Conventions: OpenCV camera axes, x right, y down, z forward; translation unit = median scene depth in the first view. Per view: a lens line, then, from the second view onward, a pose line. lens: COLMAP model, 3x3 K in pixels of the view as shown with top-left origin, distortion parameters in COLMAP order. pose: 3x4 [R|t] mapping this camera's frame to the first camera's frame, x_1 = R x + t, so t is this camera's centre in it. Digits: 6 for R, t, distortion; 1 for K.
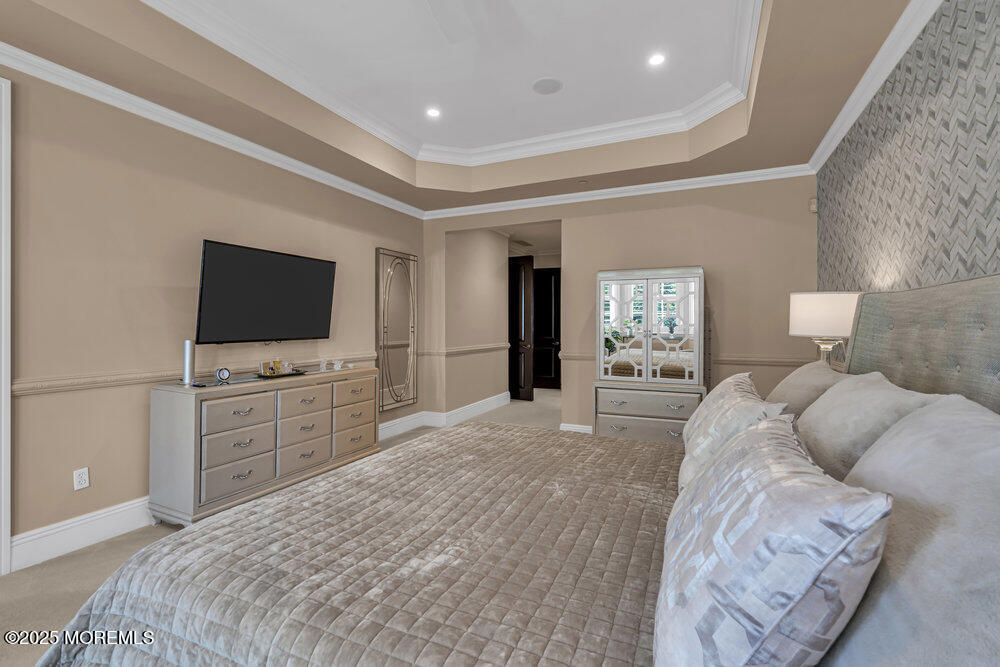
lens RADIAL K [[444.6, 0, 503.9], [0, 444.6, 331.7], [0, 0, 1]] dist [-0.000515, -0.000166]
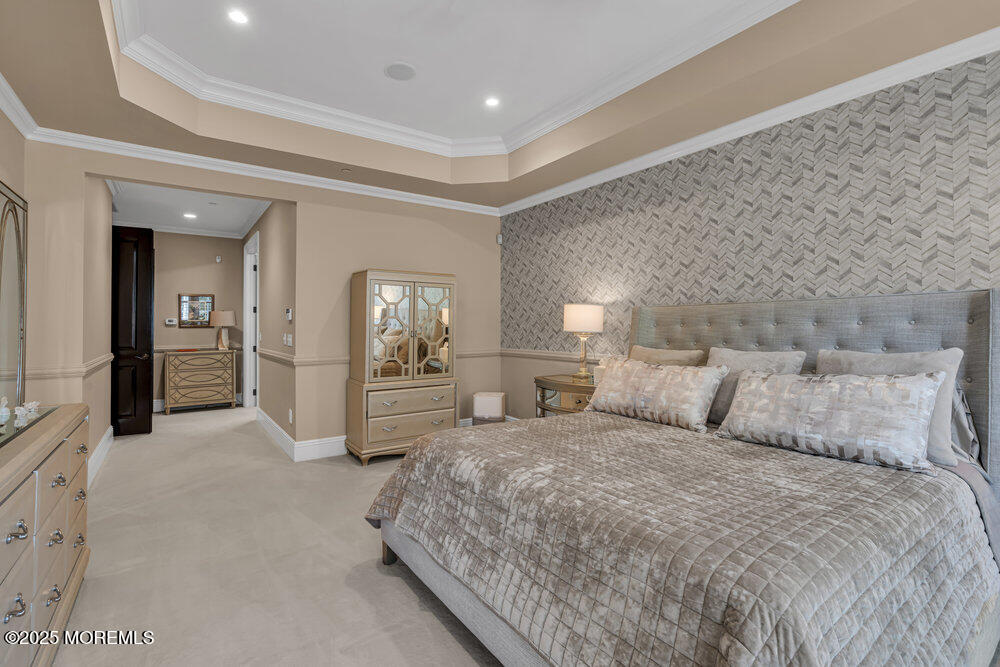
lens RADIAL K [[456.8, 0, 498.6], [0, 456.8, 329.2], [0, 0, 1]] dist [0.000596, 0.000057]
pose [[0.508496, -0.008193, 0.861025, -0.533891], [0.016800, 0.999859, -0.000408, -0.002773], [-0.860900, 0.014673, 0.508562, 0.283343]]
